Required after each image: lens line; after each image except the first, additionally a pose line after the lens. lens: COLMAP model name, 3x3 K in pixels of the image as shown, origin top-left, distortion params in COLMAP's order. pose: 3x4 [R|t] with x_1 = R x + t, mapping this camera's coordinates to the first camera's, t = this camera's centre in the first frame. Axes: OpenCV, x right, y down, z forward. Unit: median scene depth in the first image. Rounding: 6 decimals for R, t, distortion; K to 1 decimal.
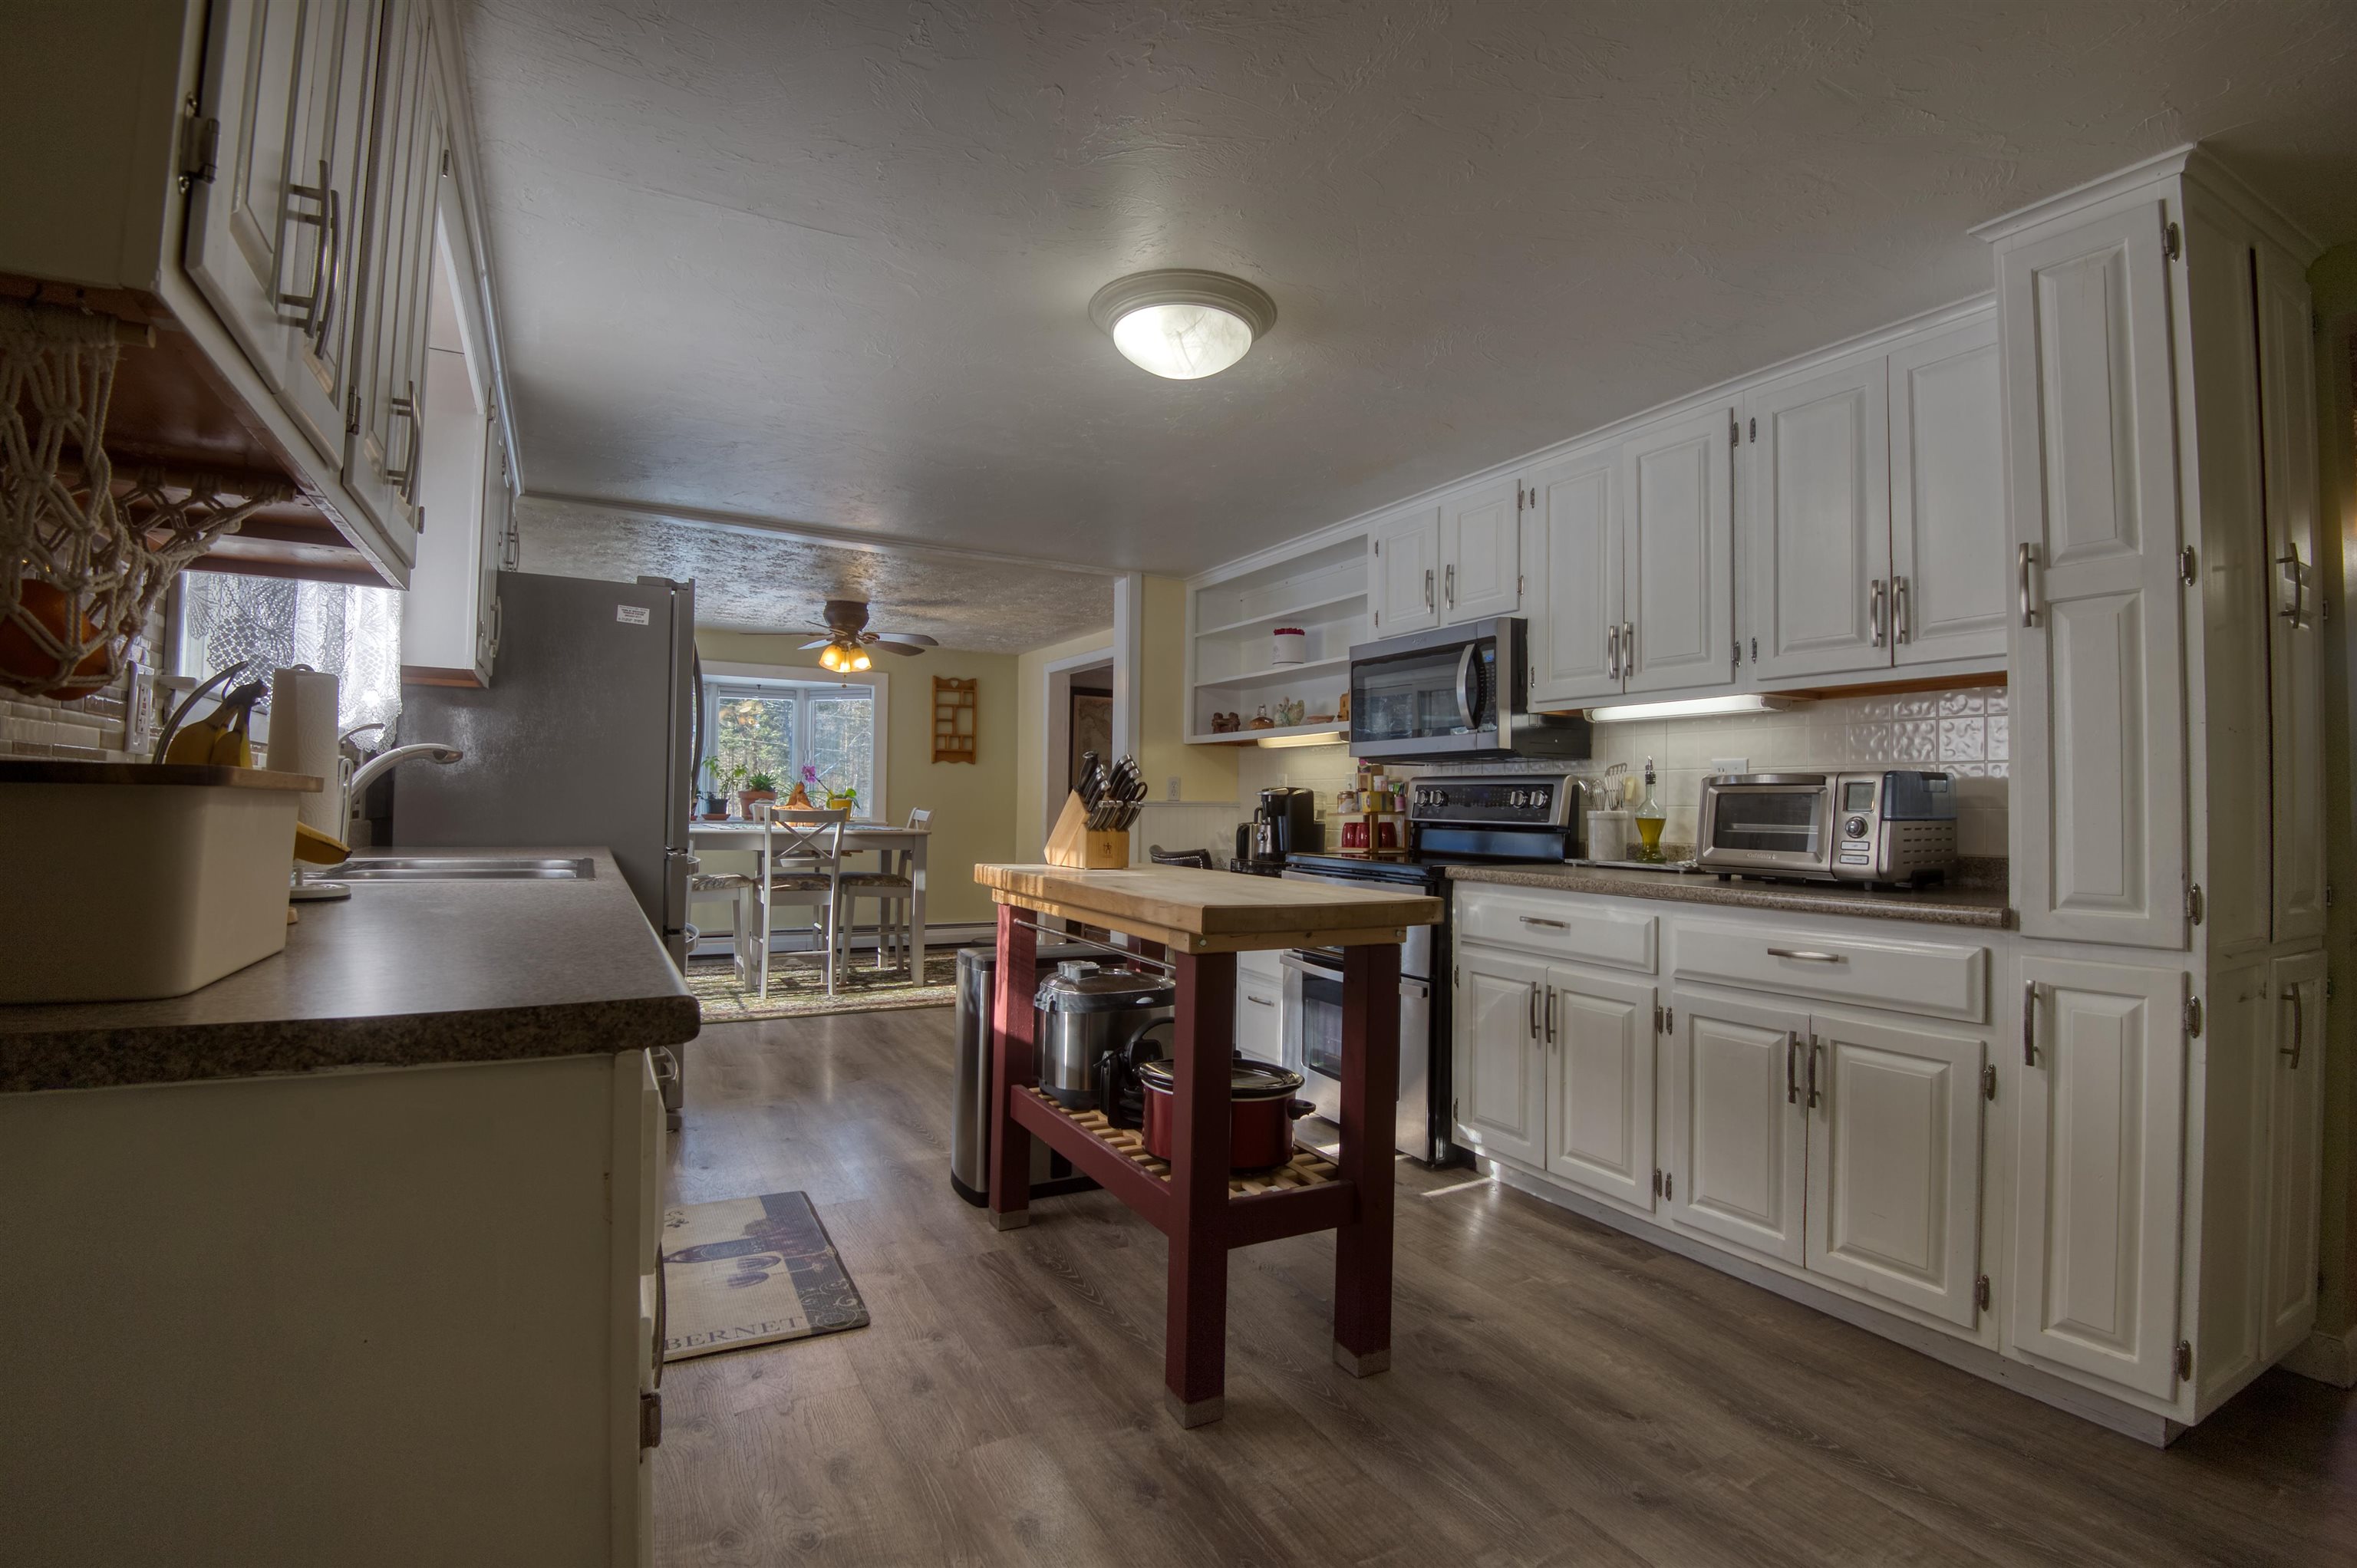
lens RADIAL K [[1083.2, 0, 1185.0], [0, 1083.2, 789.9], [0, 0, 1]] dist [-0.027866, -0.009877]
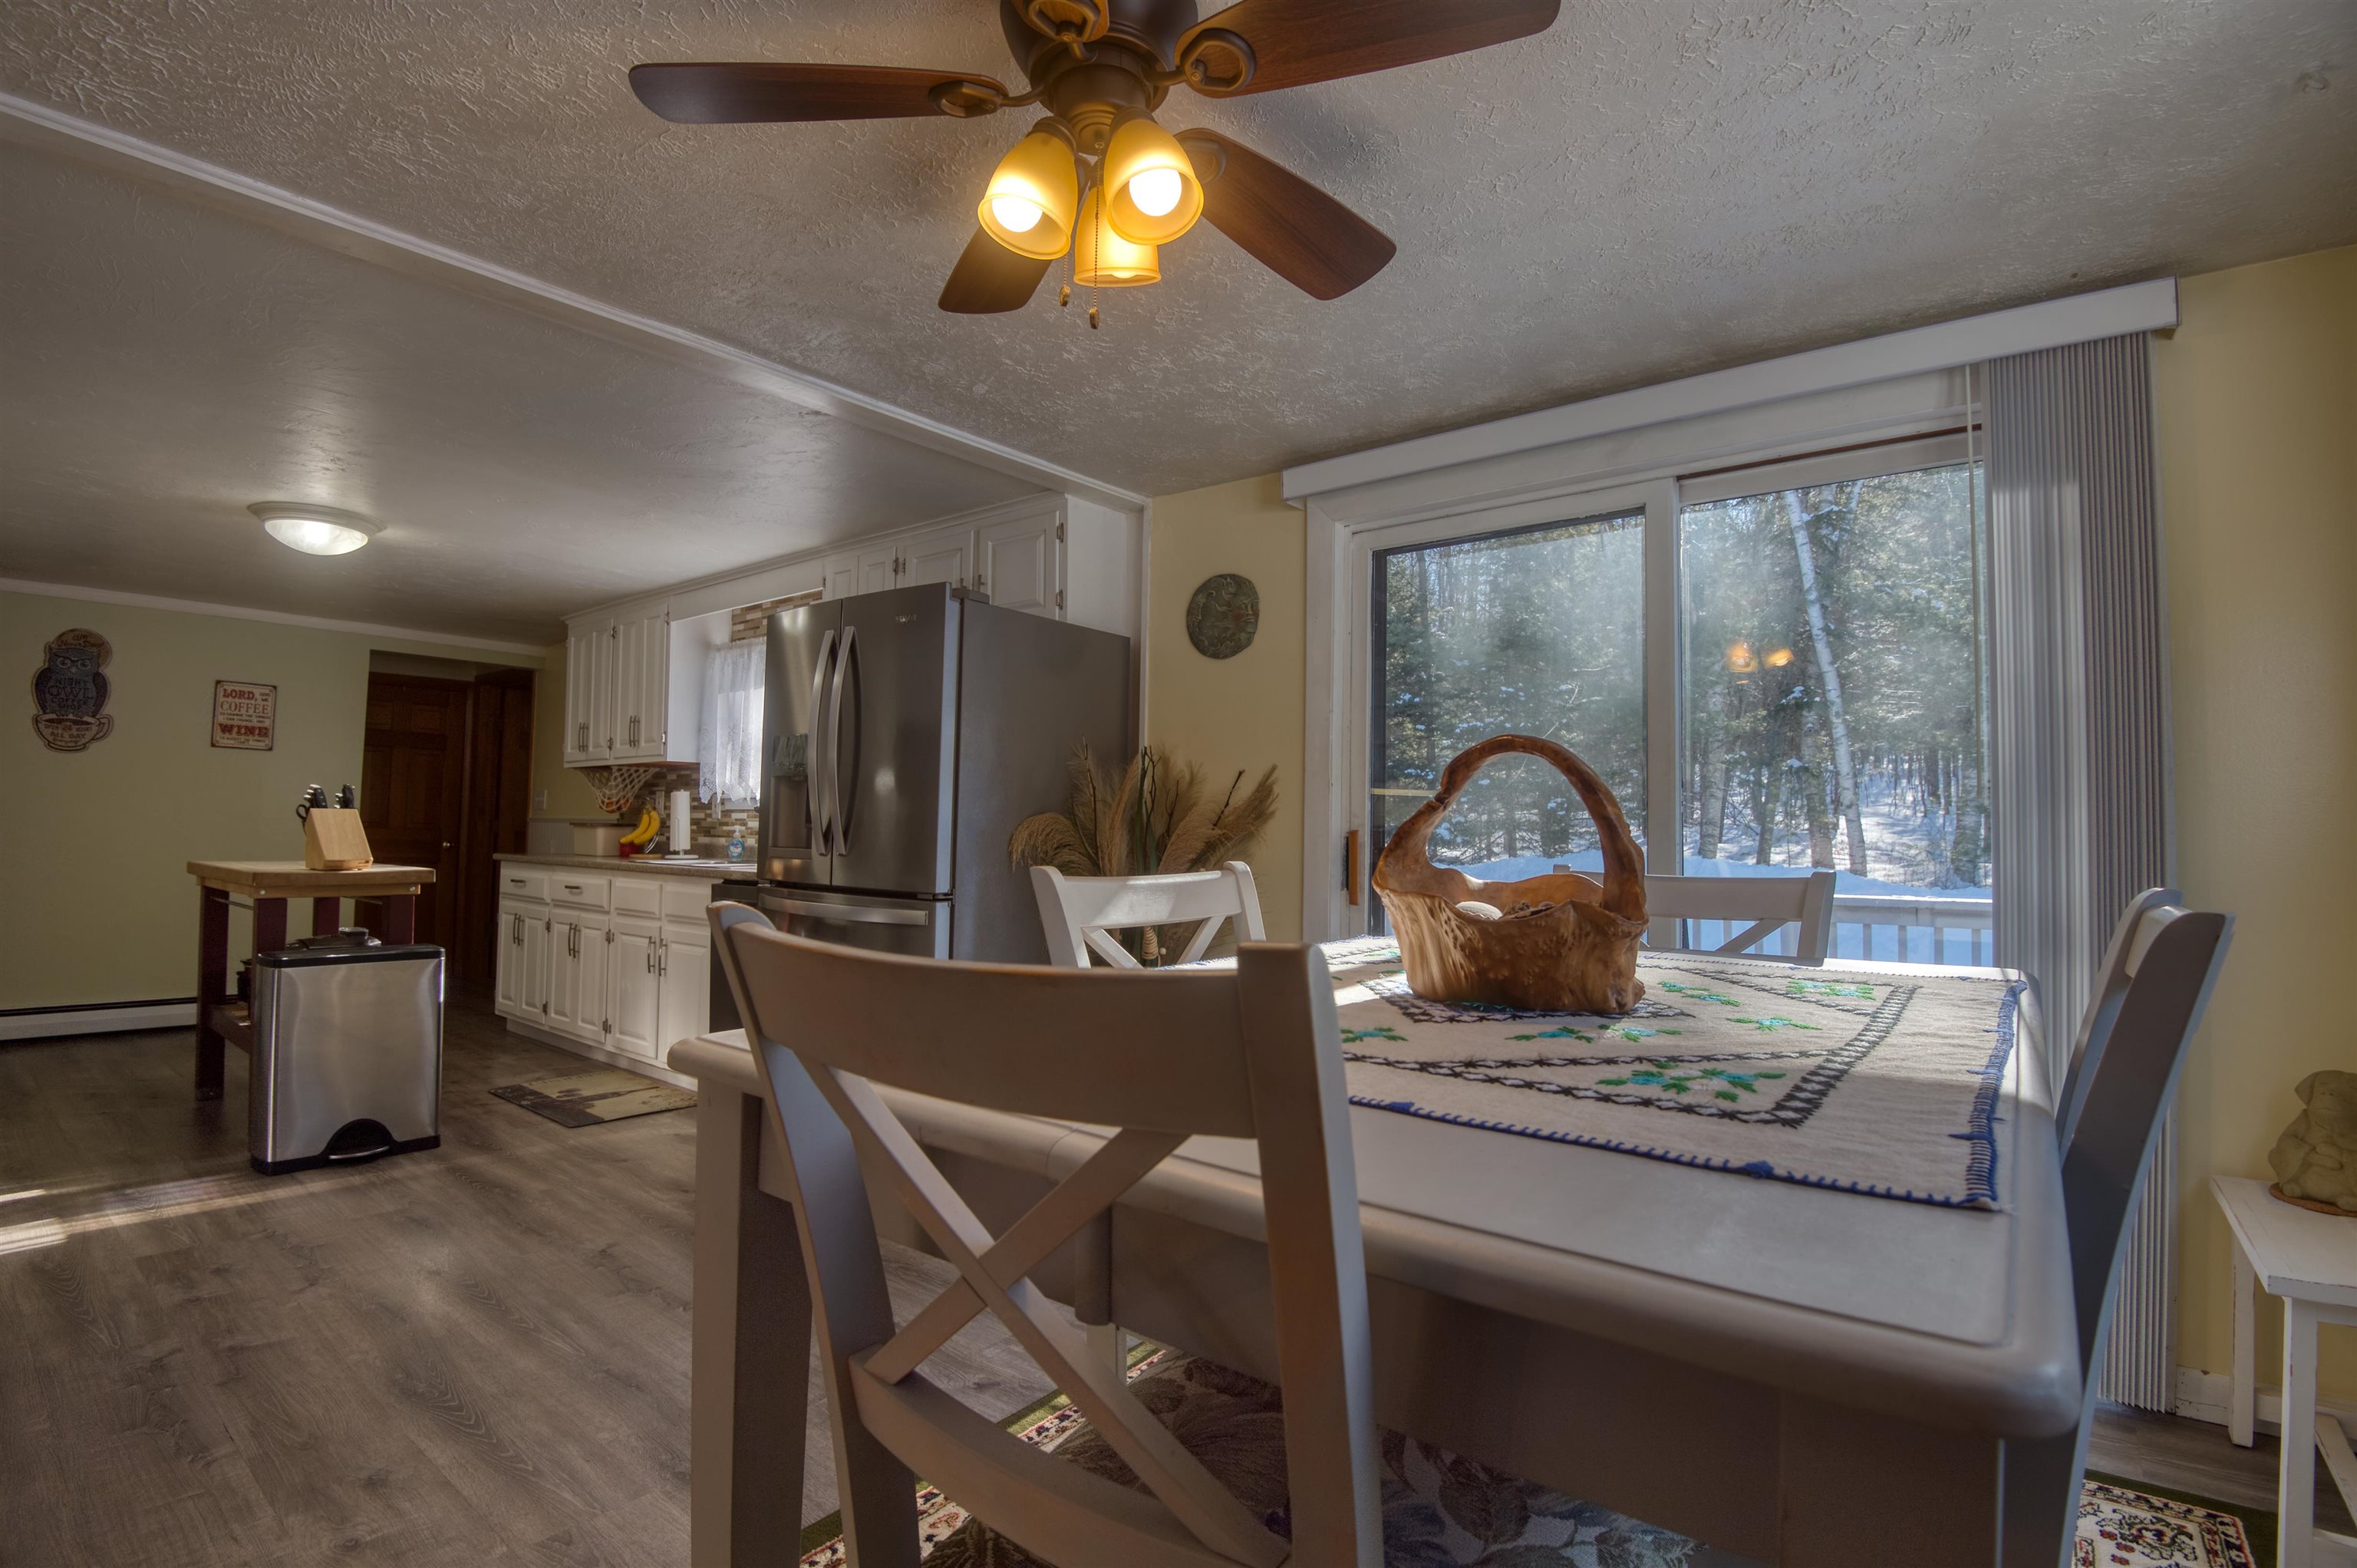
lens RADIAL K [[1083.2, 0, 1183.9], [0, 1083.2, 780.1], [0, 0, 1]] dist [-0.027866, -0.009877]
pose [[-0.923644, -0.048433, -0.380180, -0.552263], [-0.024361, 0.997396, -0.067878, 0.025956], [0.382477, -0.053434, -0.922419, 2.609165]]
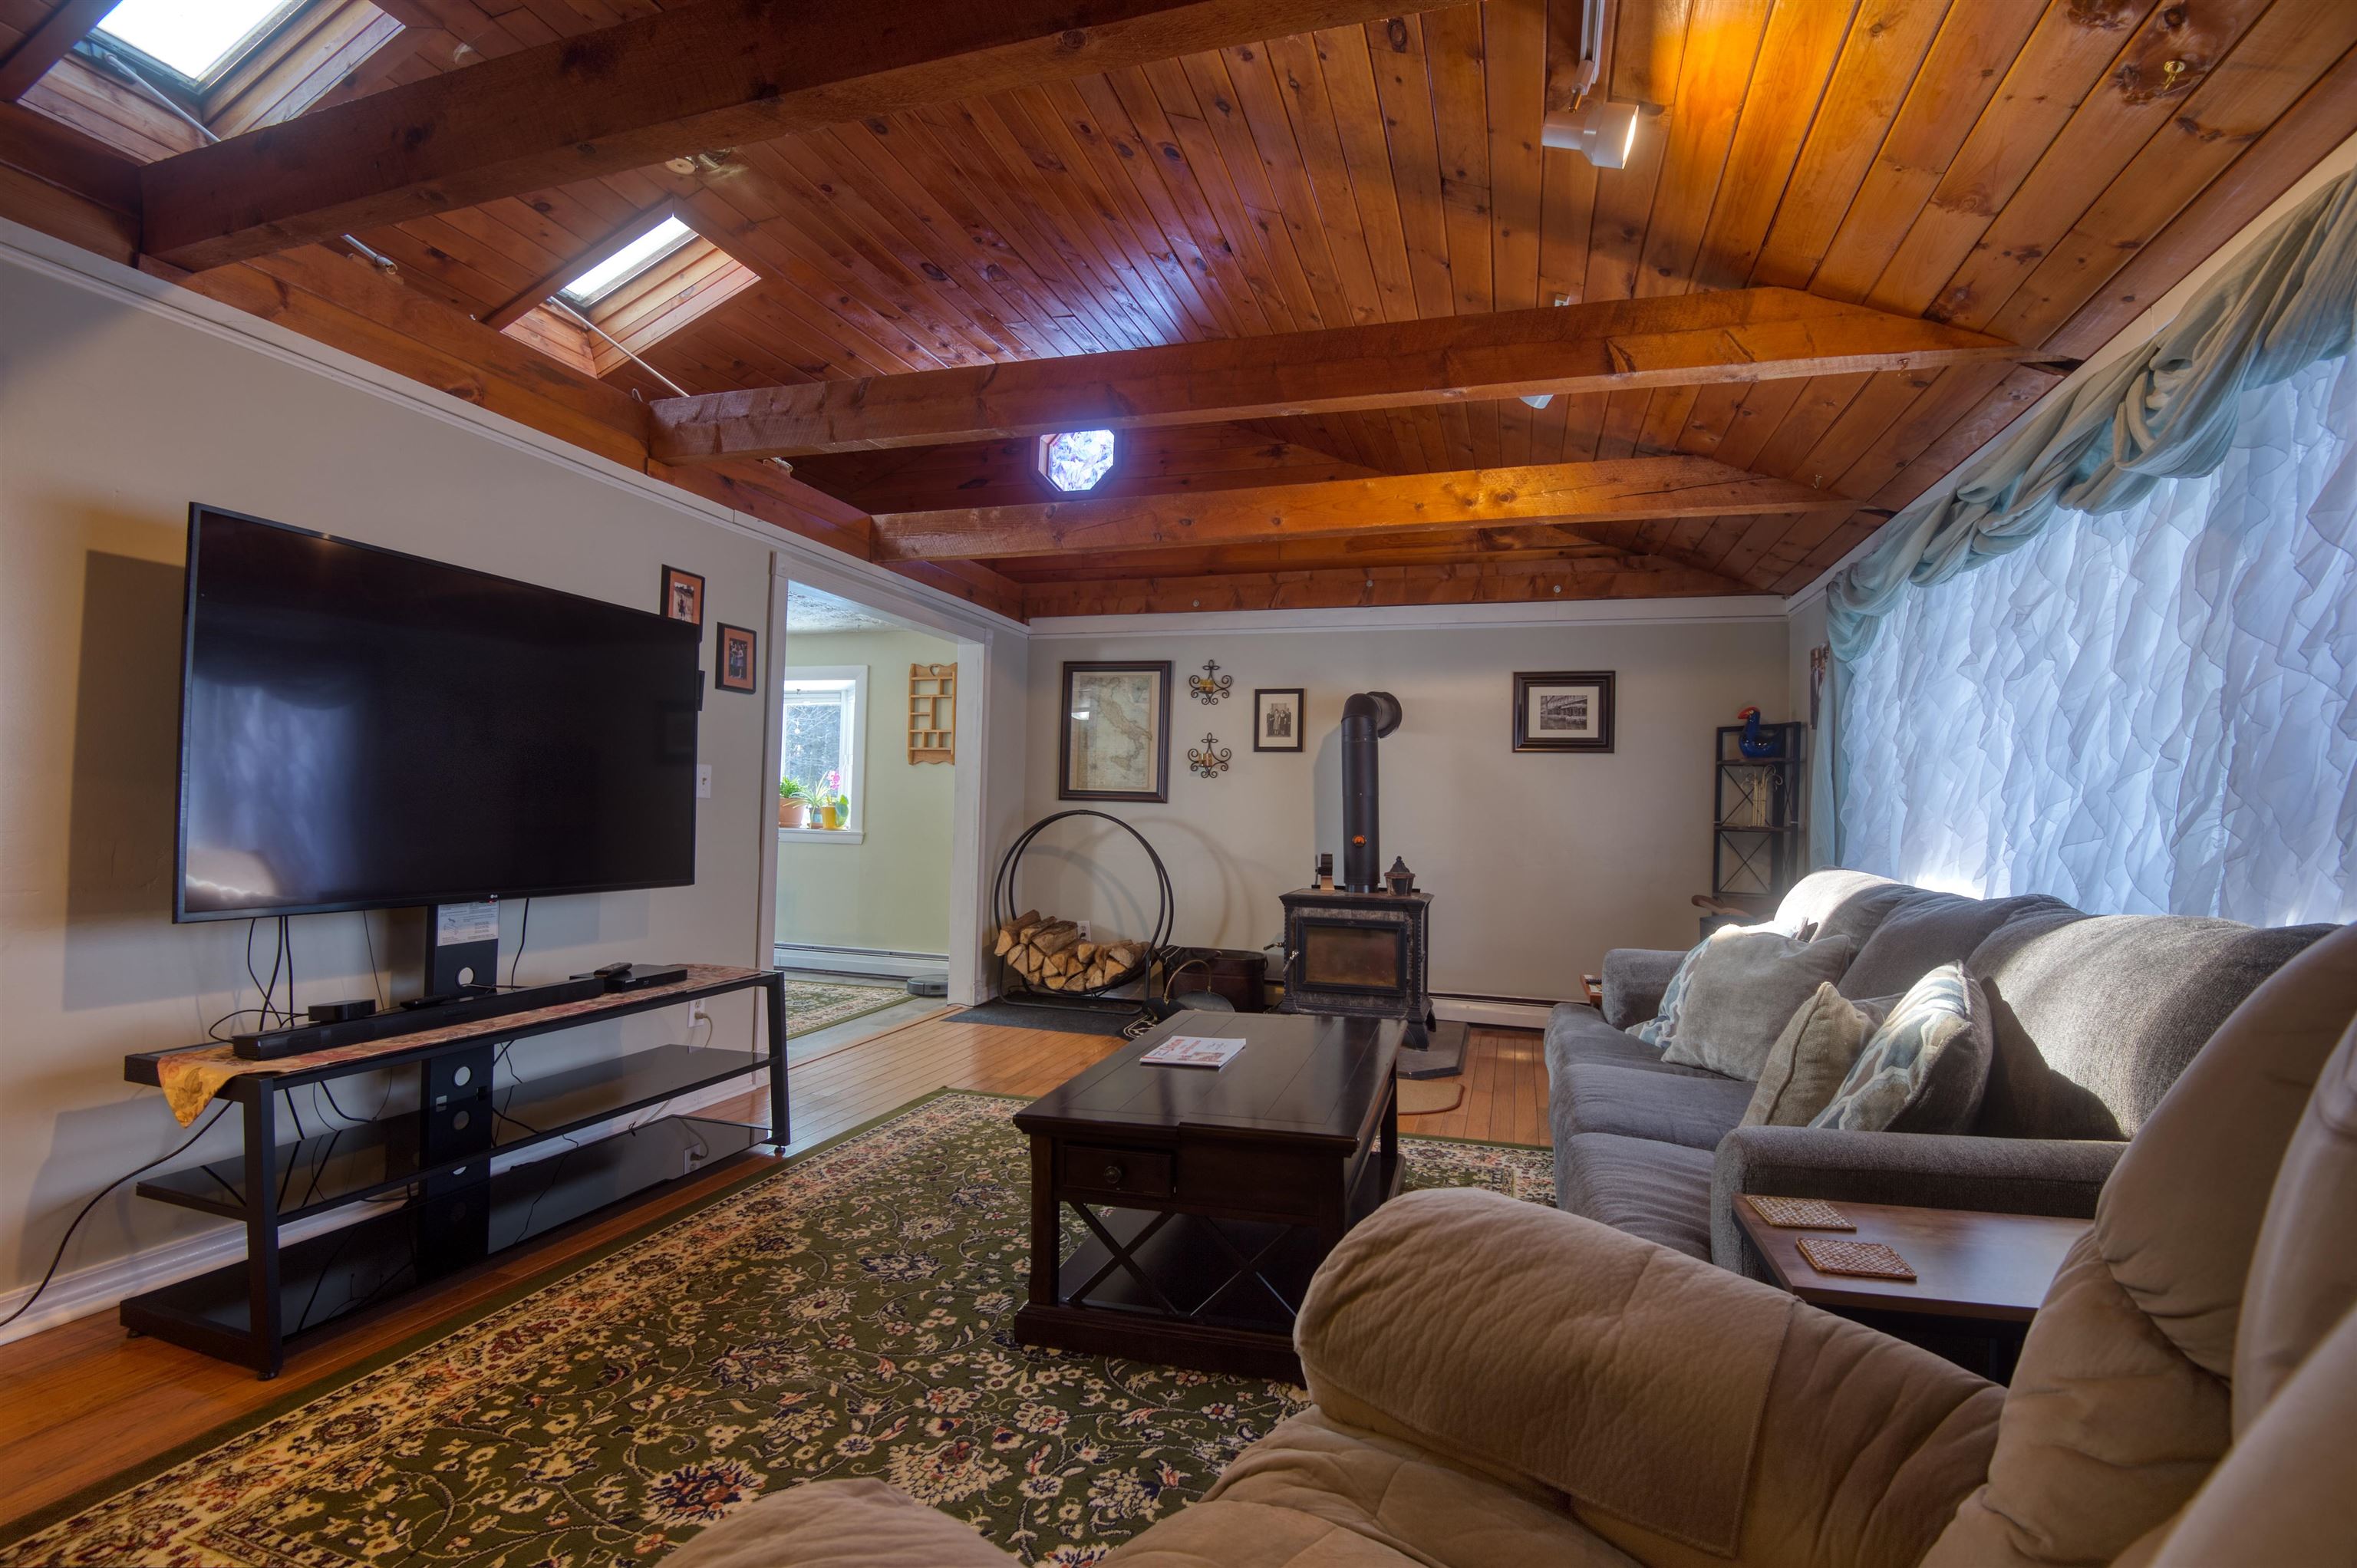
lens RADIAL K [[1083.2, 0, 1181.9], [0, 1083.2, 778.4], [0, 0, 1]] dist [-0.027866, -0.009877]
pose [[0.694734, -0.019412, -0.719005, 1.507916], [-0.007111, 0.999401, -0.033854, 0.036270], [0.719232, 0.028632, 0.694180, 1.575736]]
